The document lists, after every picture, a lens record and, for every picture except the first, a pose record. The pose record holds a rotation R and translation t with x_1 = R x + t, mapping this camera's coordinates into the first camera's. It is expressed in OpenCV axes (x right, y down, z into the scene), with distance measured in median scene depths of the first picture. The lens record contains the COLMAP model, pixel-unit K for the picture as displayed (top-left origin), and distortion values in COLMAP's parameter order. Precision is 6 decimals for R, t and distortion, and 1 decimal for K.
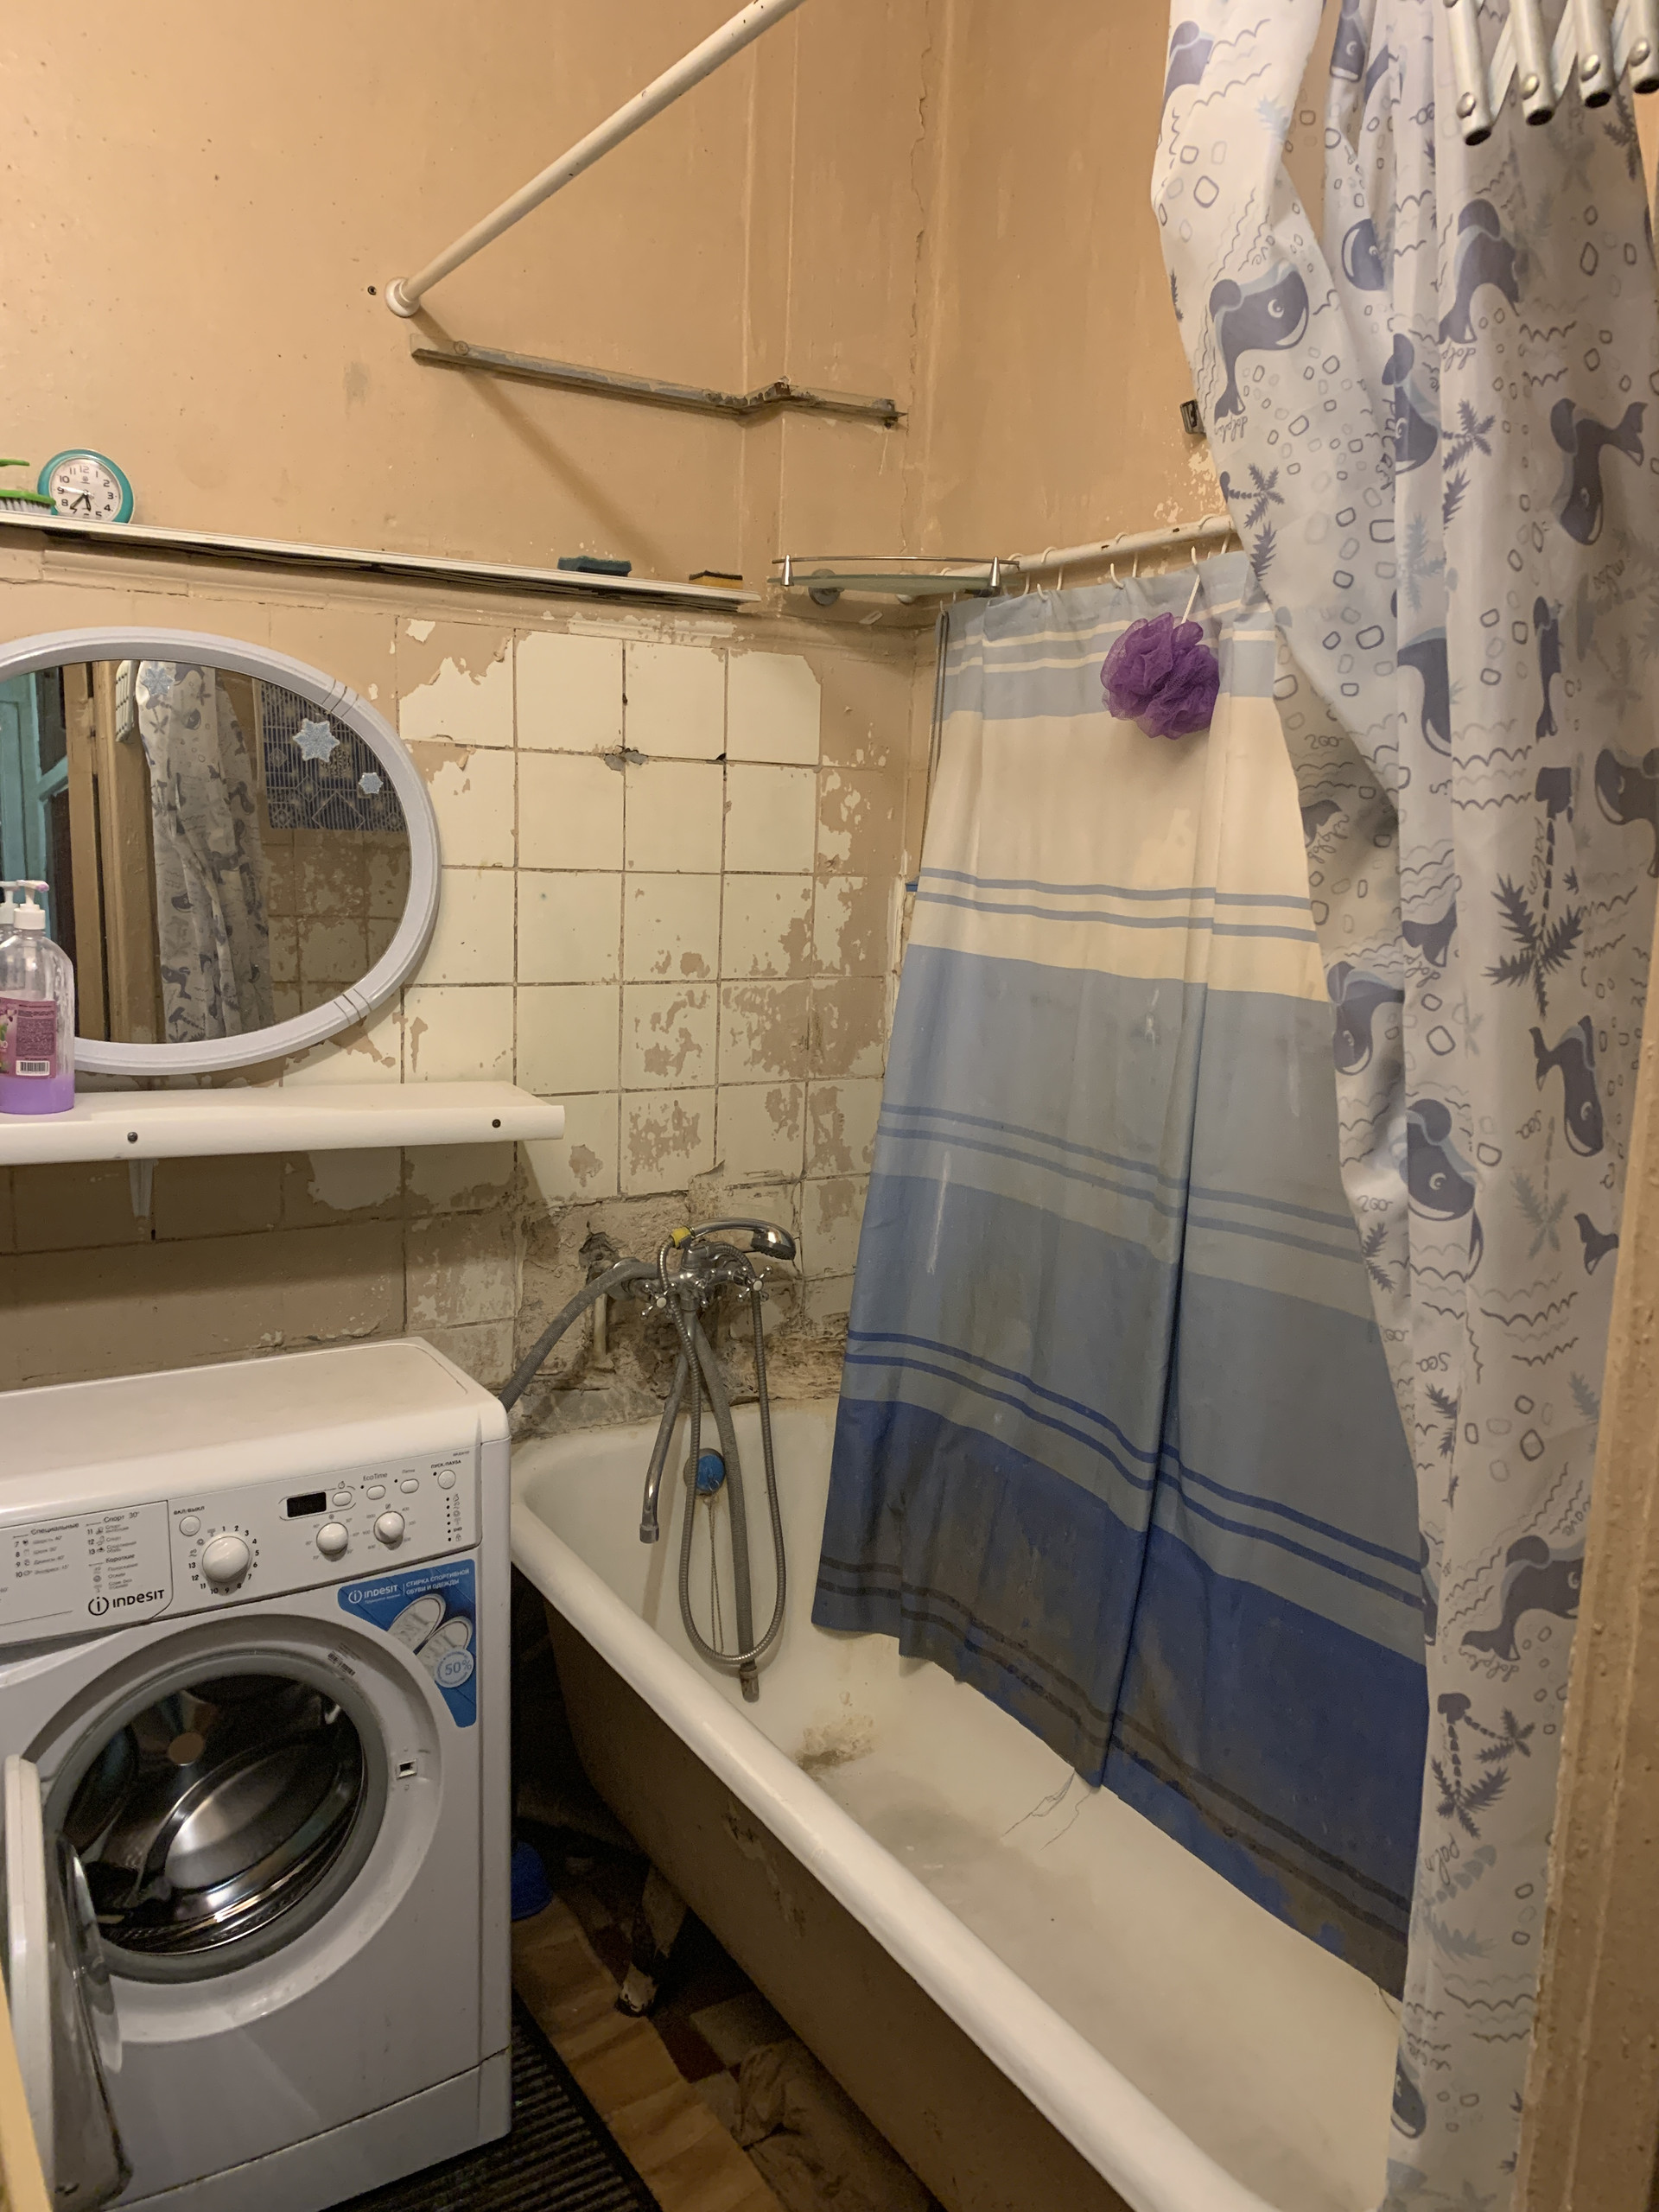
lens RADIAL K [[1681.5, 0, 852.9], [0, 1681.5, 1110.8], [0, 0, 1]] dist [0.056085, -0.066469]
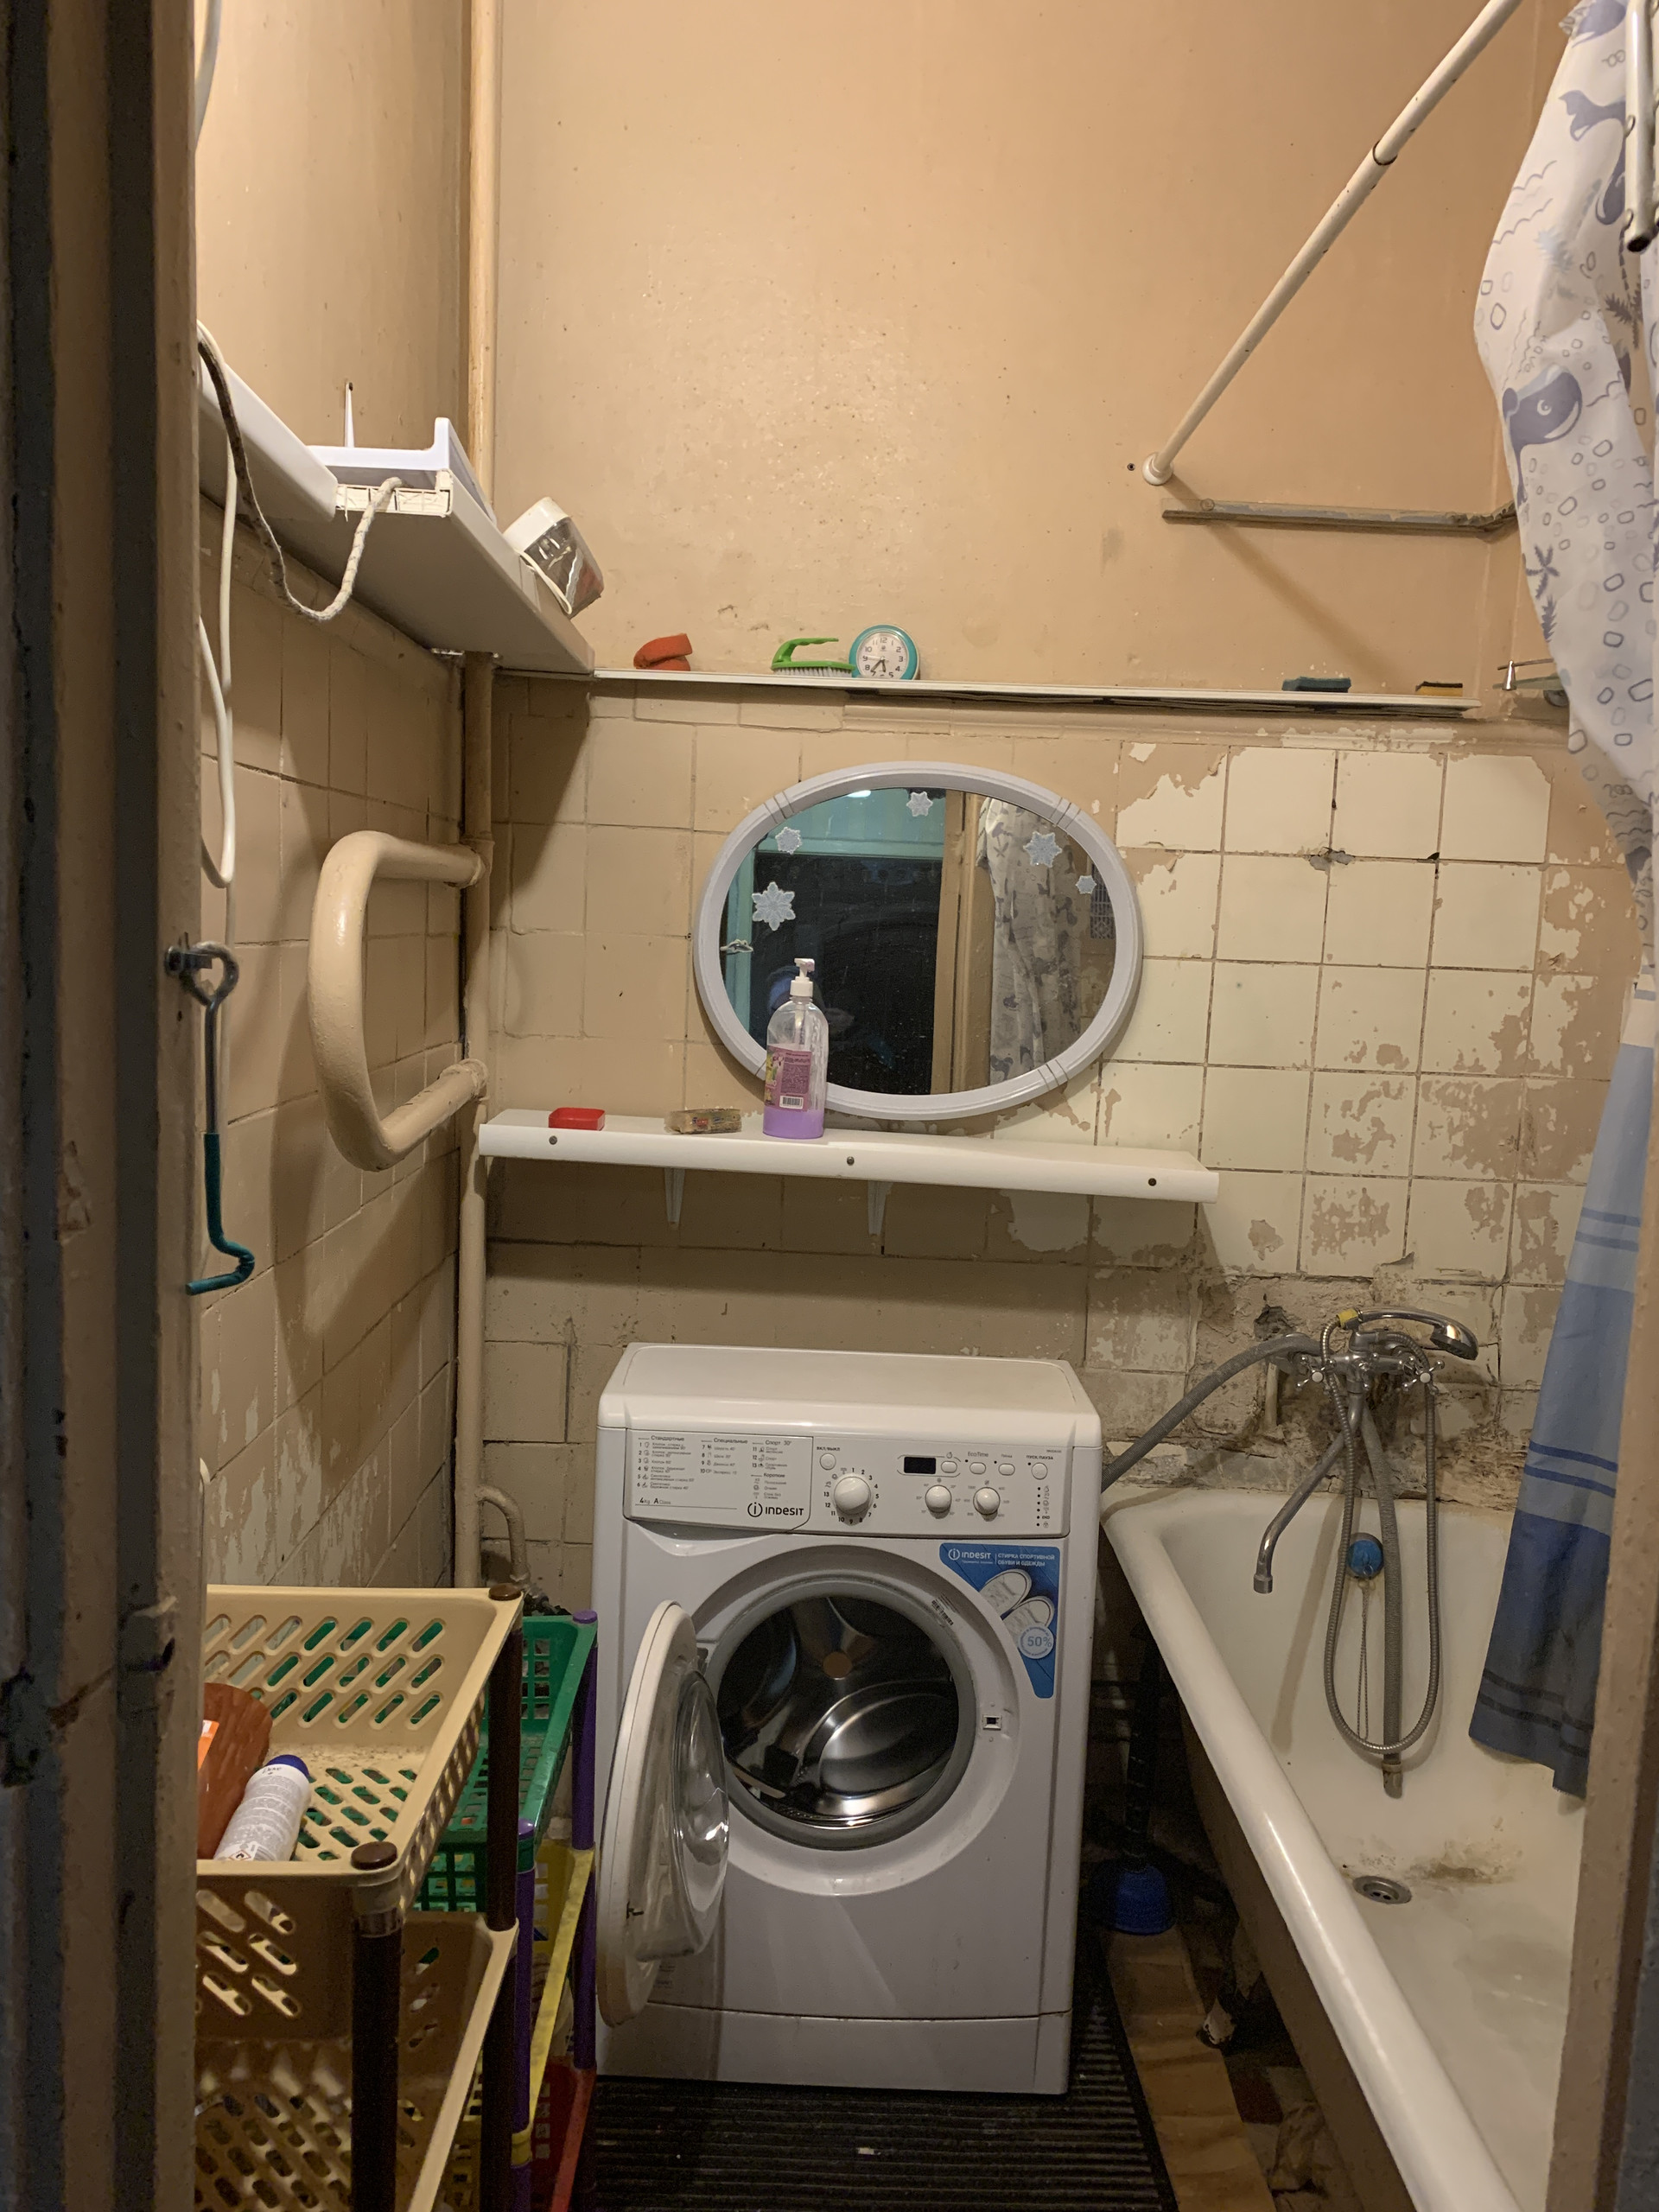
lens RADIAL K [[1681.5, 0, 843.0], [0, 1681.5, 1112.3], [0, 0, 1]] dist [0.056085, -0.066469]
pose [[0.857021, 0.058806, -0.511915, 0.166518], [-0.097420, 0.994041, -0.048906, 0.033489], [0.505988, 0.091784, 0.857643, -0.057625]]
